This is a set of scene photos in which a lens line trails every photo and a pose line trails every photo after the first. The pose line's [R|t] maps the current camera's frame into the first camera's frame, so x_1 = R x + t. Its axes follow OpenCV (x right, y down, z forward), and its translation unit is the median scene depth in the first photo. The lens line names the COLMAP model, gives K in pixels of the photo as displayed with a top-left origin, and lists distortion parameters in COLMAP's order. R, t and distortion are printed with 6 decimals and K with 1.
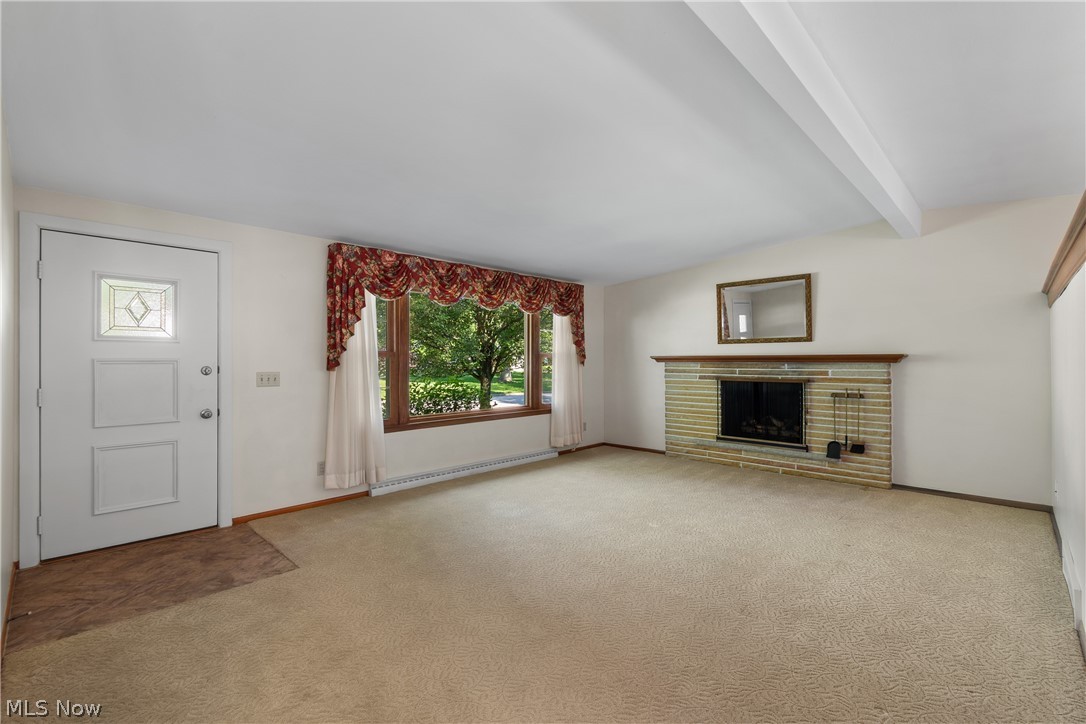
lens RADIAL K [[487.2, 0, 548.7], [0, 487.2, 358.9], [0, 0, 1]] dist [-0.001499, -0.000773]
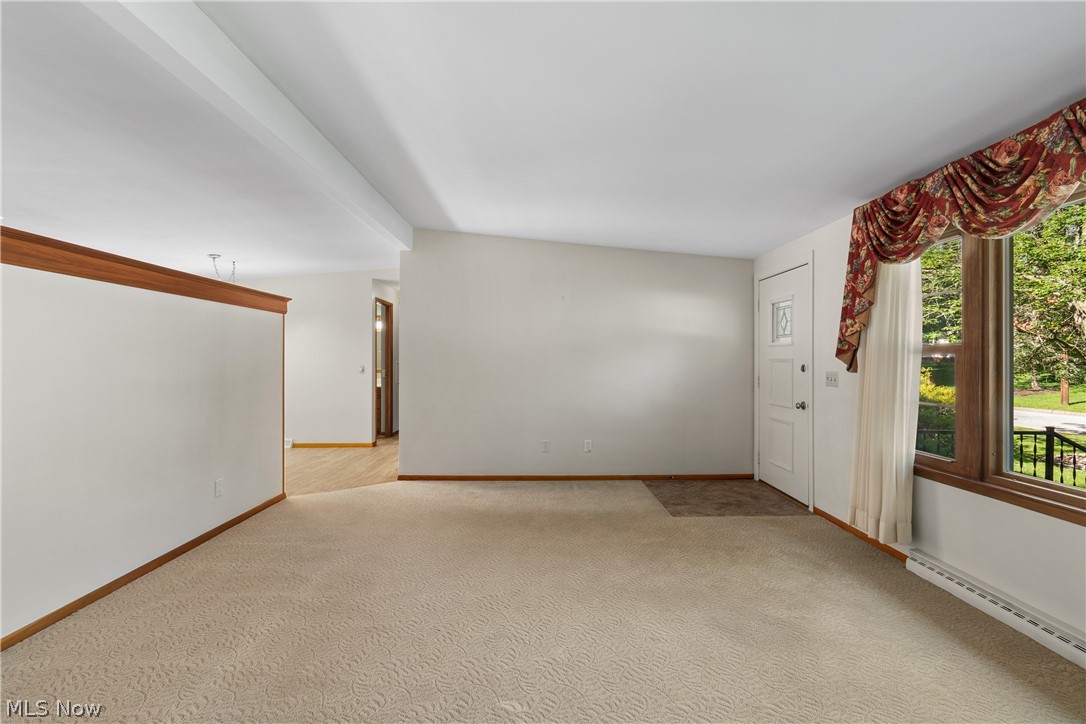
lens RADIAL K [[487.2, 0, 547.5], [0, 487.2, 360.5], [0, 0, 1]] dist [-0.001499, -0.000773]
pose [[-0.711991, 0.003446, -0.702180, 0.380719], [0.002786, 0.999994, 0.002083, 0.001337], [0.702183, -0.000473, -0.711996, 0.984693]]
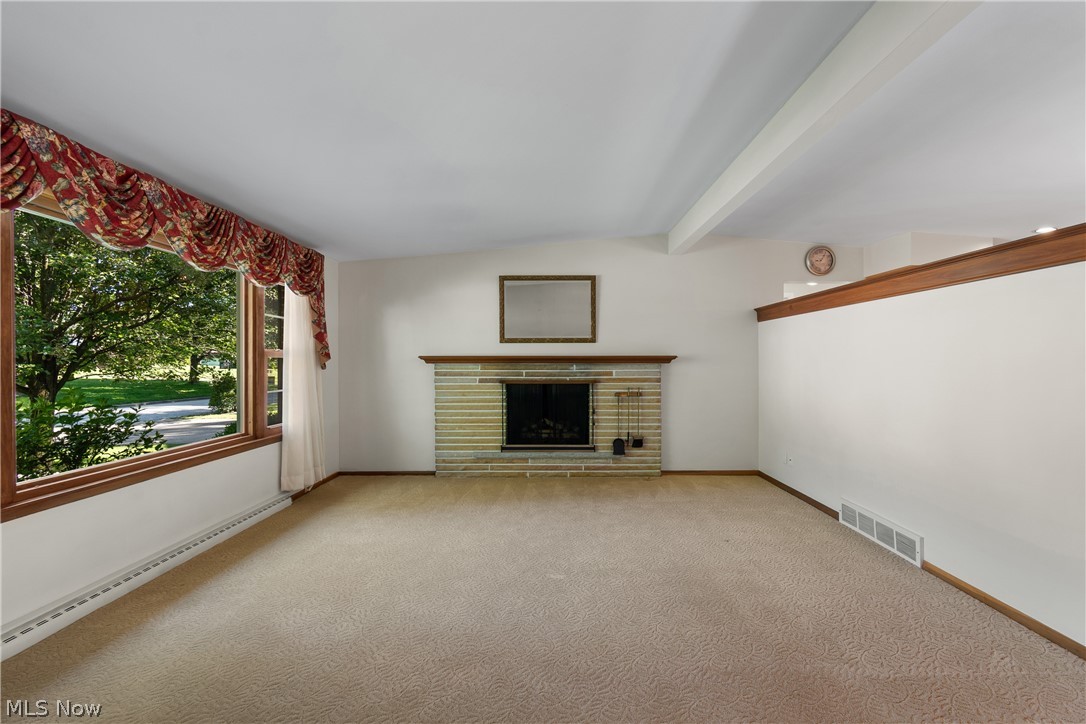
lens RADIAL K [[487.2, 0, 553.4], [0, 487.2, 364.5], [0, 0, 1]] dist [-0.001499, -0.000773]
pose [[0.719728, -0.003881, 0.694245, -0.227752], [-0.002289, 0.999966, 0.007963, 0.001940], [-0.694252, -0.007320, 0.719695, 0.326355]]
